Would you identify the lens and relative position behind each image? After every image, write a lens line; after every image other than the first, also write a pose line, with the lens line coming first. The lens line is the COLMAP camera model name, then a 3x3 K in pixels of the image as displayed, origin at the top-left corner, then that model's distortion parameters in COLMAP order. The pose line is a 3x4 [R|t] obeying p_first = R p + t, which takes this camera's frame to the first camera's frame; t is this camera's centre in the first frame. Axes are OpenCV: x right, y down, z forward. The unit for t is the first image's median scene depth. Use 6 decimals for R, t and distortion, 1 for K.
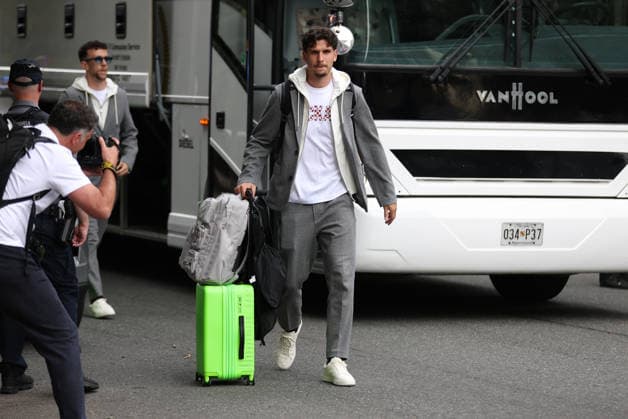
lens RADIAL K [[2876.7, 0, 315.5], [0, 2876.7, 208.9], [0, 0, 1]] dist [0.311190, 2.597377]
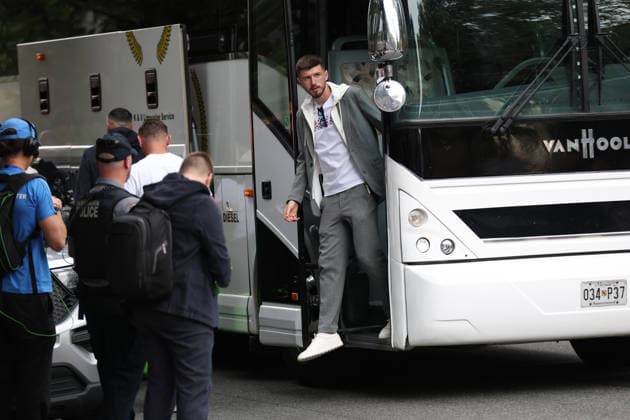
lens RADIAL K [[2686.6, 0, 318.1], [0, 2686.6, 210.7], [0, 0, 1]] dist [0.265492, 4.342969]
pose [[0.997782, -0.064182, -0.017630, -0.001922], [0.063633, 0.997520, -0.030094, 0.002549], [0.019518, 0.028905, 0.999392, 0.142939]]
